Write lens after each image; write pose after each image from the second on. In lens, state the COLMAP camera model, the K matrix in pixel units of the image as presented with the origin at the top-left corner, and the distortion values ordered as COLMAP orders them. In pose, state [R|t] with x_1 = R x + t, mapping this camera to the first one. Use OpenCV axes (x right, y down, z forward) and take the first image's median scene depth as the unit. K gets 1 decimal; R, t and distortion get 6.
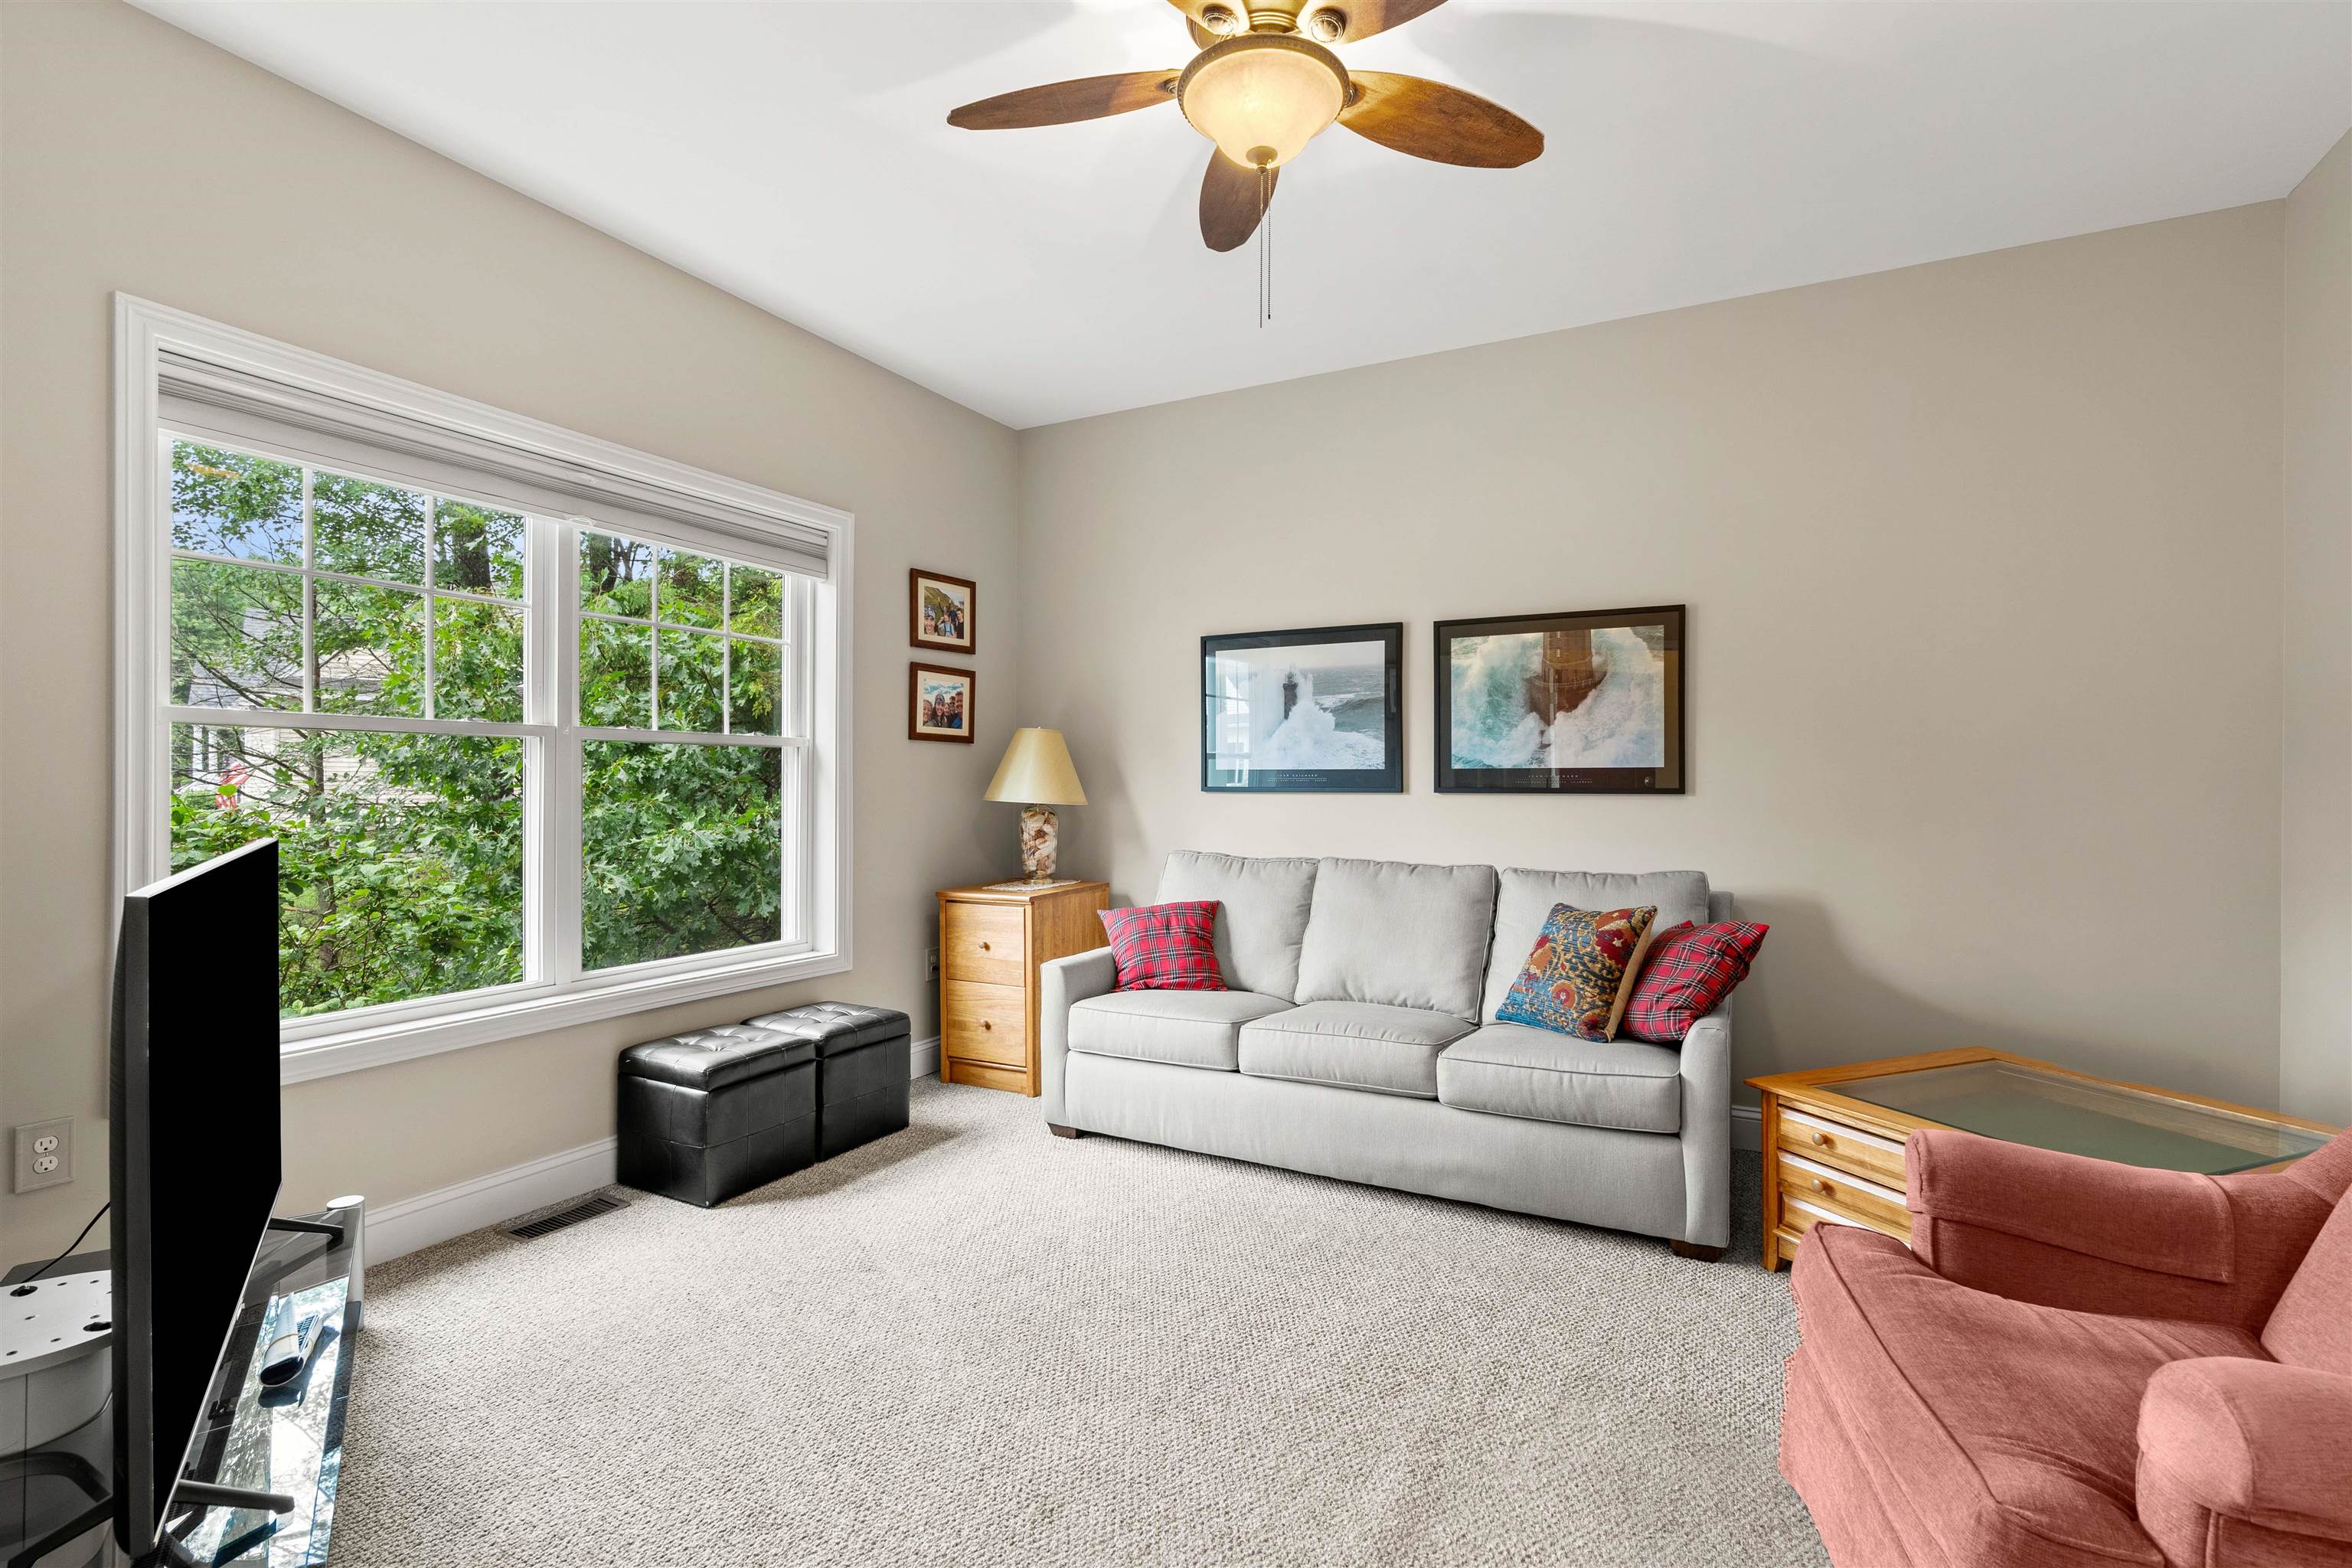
lens RADIAL K [[1068.1, 0, 1178.8], [0, 1068.1, 775.7], [0, 0, 1]] dist [-0.001966, 0.000688]
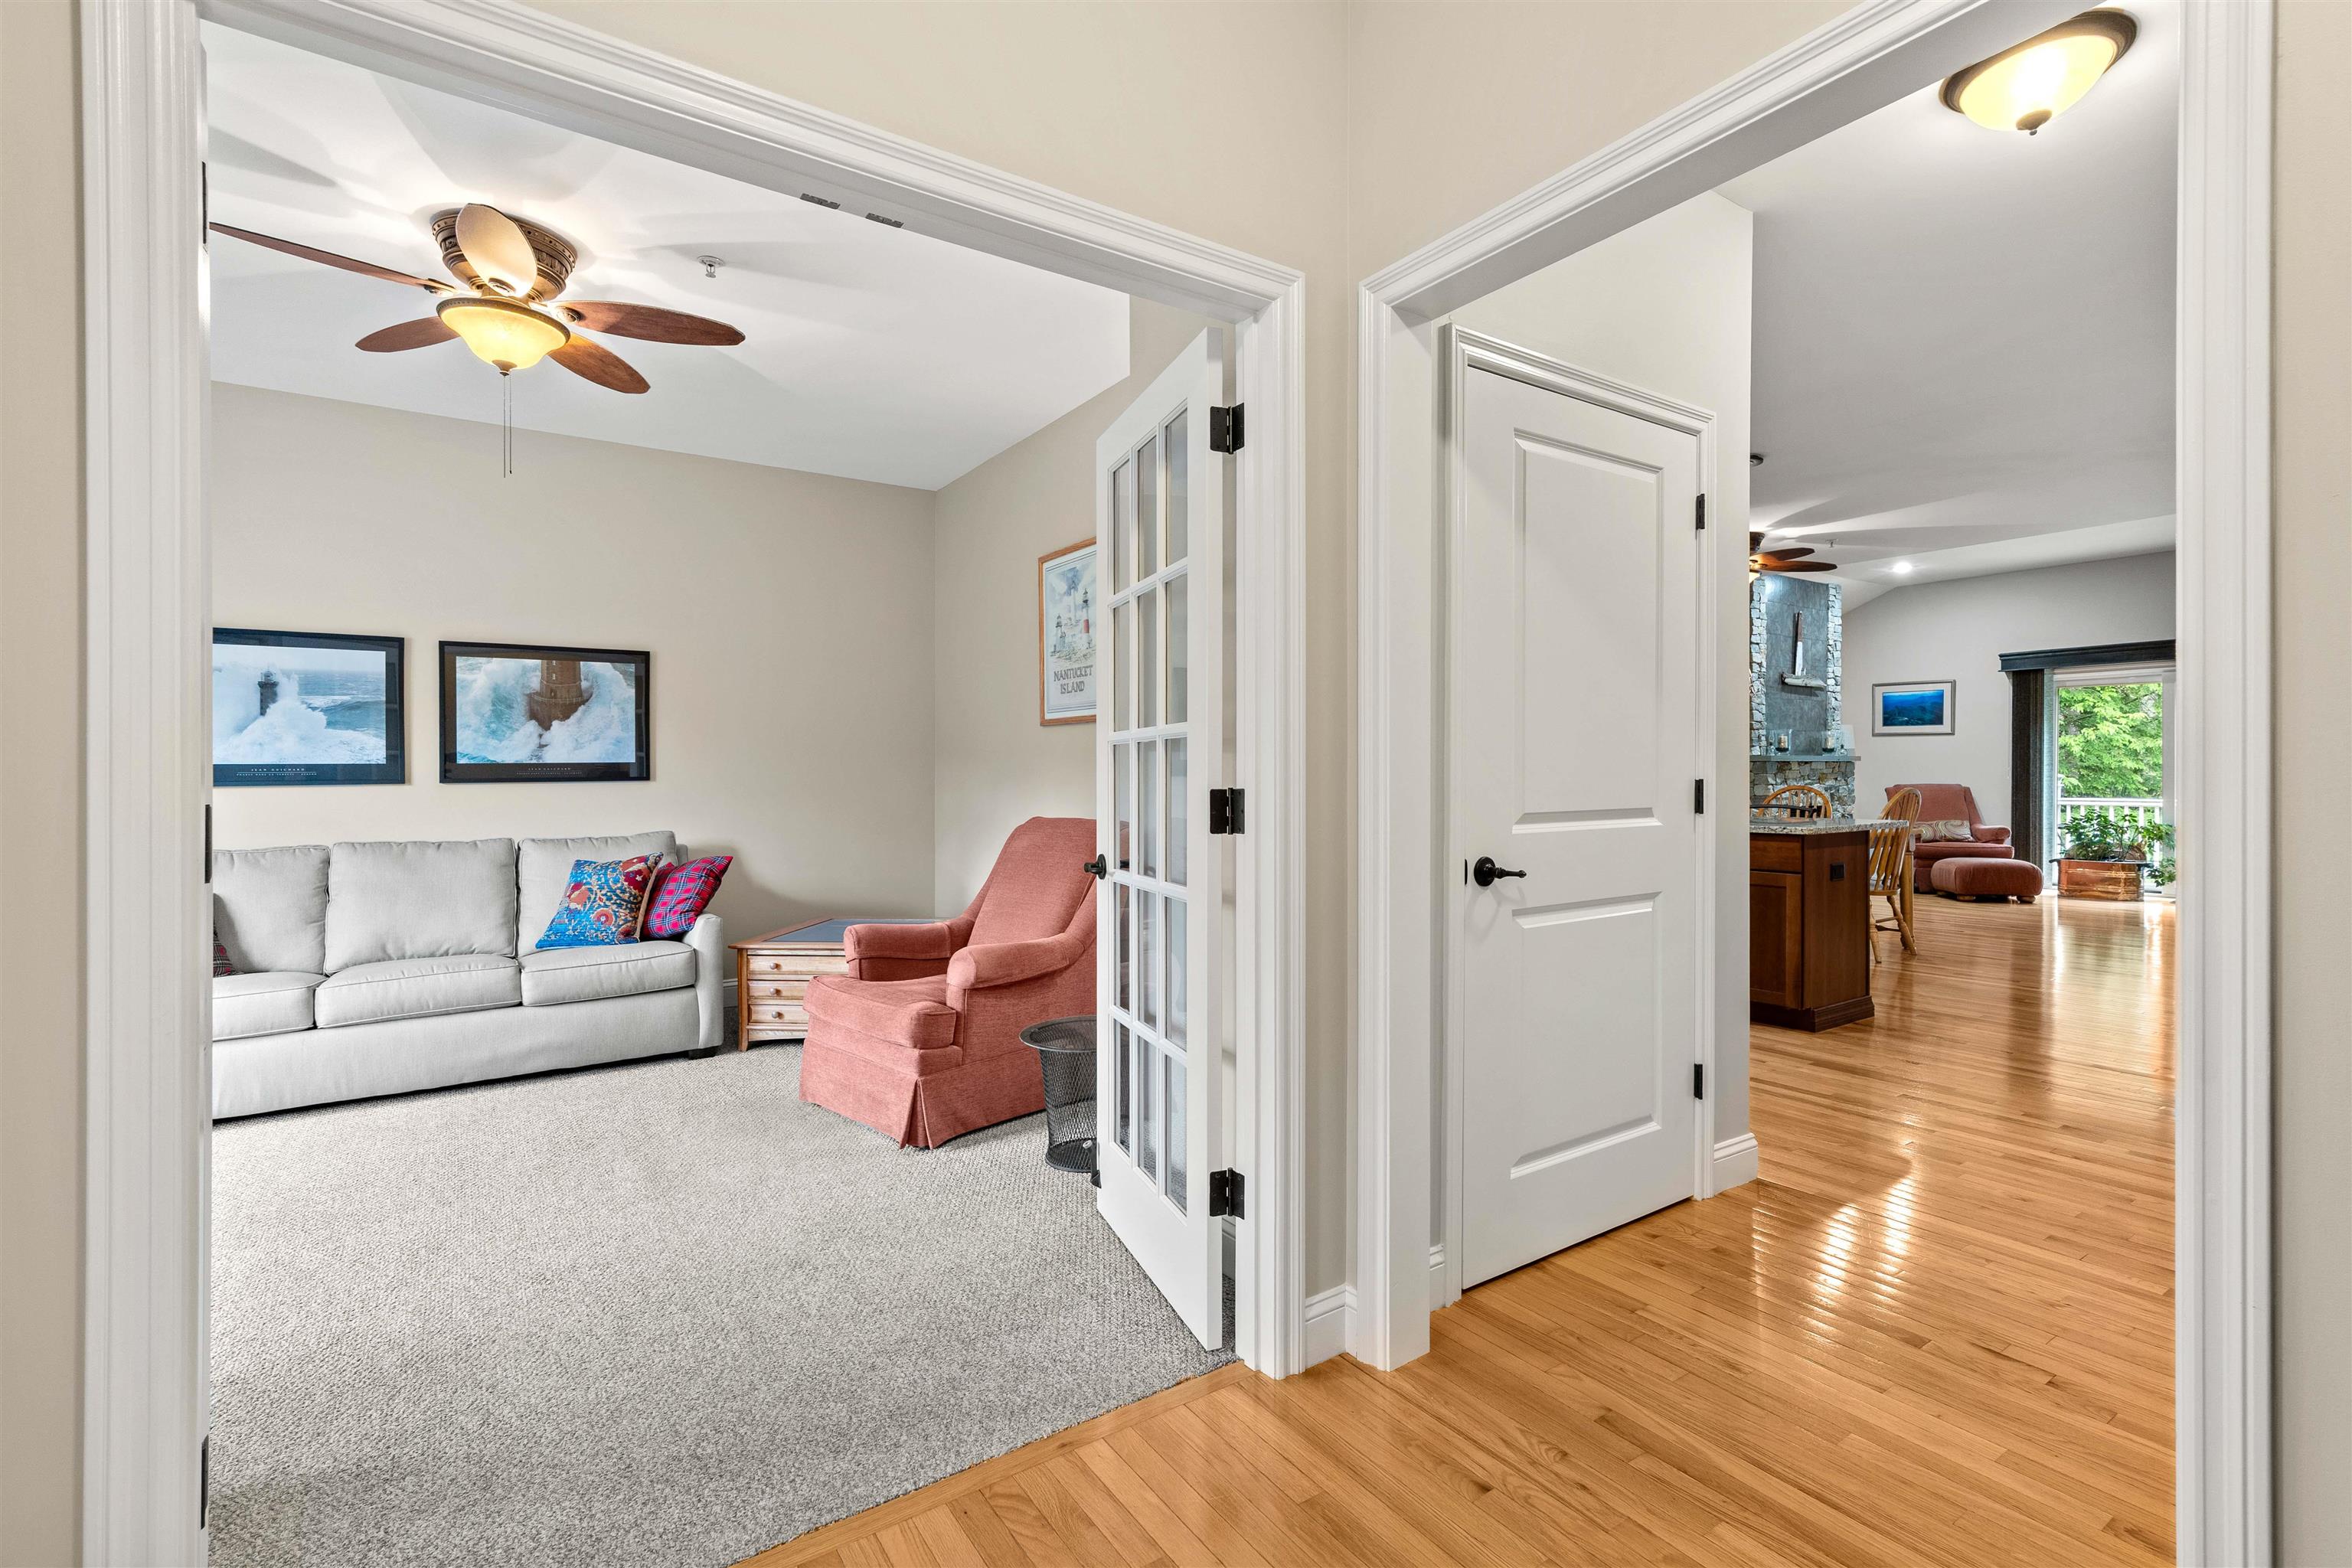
lens RADIAL K [[1060.9, 0, 1176.0], [0, 1060.9, 784.0], [0, 0, 1]] dist [0.010822, 0.000393]
pose [[0.471967, -0.018625, 0.881420, -0.462750], [0.004966, 0.999817, 0.018468, -0.001404], [-0.881602, -0.004339, 0.471973, -0.320449]]
